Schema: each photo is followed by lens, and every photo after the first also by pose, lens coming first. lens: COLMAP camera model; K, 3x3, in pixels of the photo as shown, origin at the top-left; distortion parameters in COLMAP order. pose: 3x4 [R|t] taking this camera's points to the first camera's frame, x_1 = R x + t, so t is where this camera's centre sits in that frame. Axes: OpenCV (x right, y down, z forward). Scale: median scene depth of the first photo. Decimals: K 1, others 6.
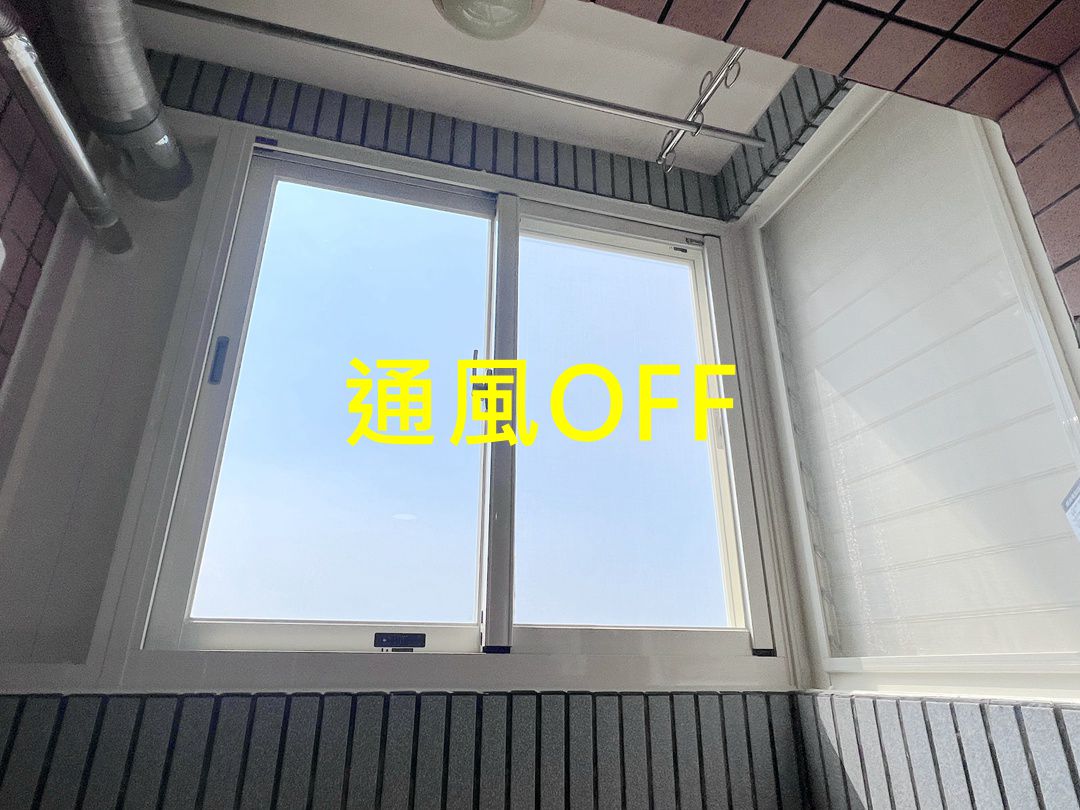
lens RADIAL K [[632.0, 0, 534.2], [0, 632.0, 403.8], [0, 0, 1]] dist [-0.000038, 0.001823]
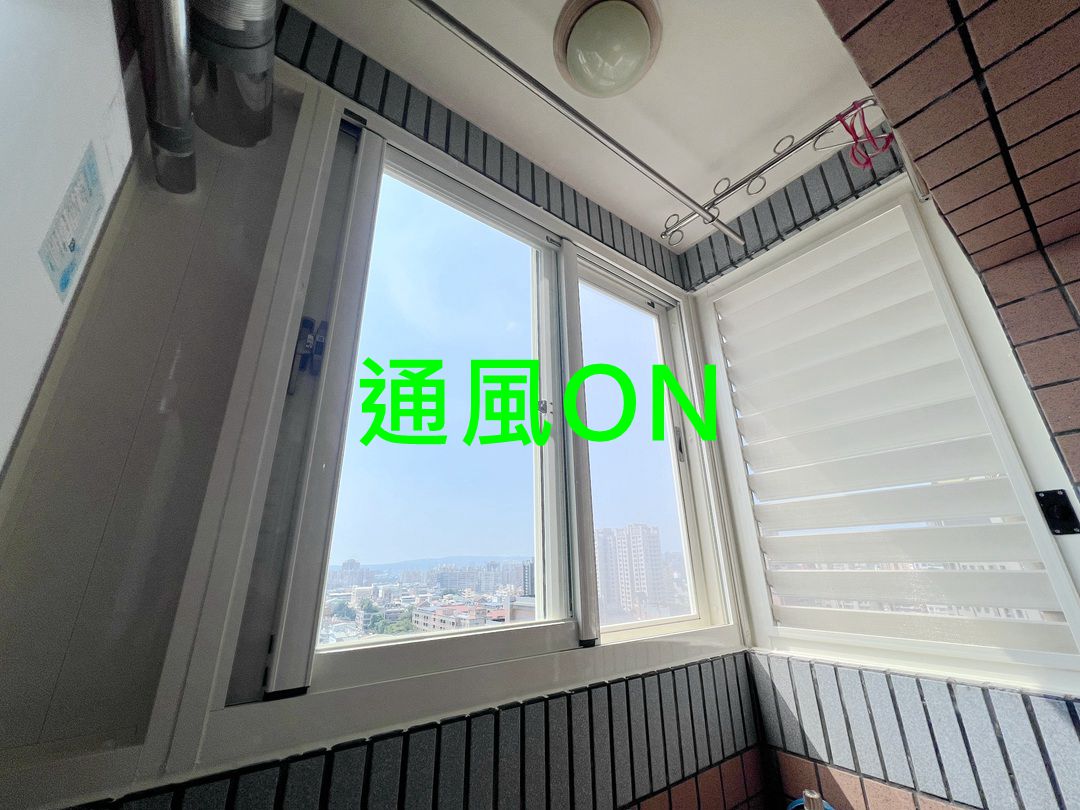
lens RADIAL K [[430.6, 0, 537.4], [0, 430.6, 402.2], [0, 0, 1]] dist [0.001443, 0.000488]
pose [[0.932551, 0.110017, 0.343867, -0.435432], [-0.122384, 0.992378, 0.014398, -0.040252], [-0.339663, -0.055510, 0.938908, 0.345515]]
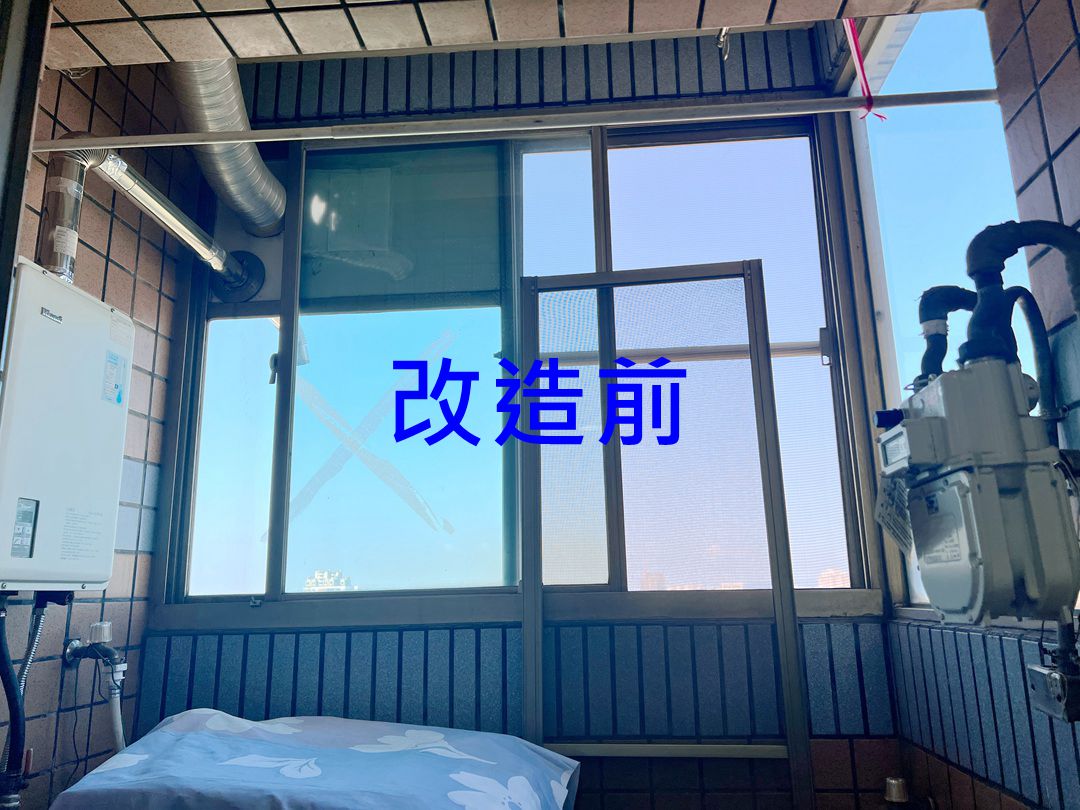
lens RADIAL K [[820.2, 0, 542.7], [0, 820.2, 410.3], [0, 0, 1]] dist [0.029308, 0.008038]
pose [[0.936889, -0.106295, -0.333078, 0.415057], [0.159344, 0.977787, 0.136167, -0.123179], [0.311206, -0.180647, 0.933015, -0.307302]]
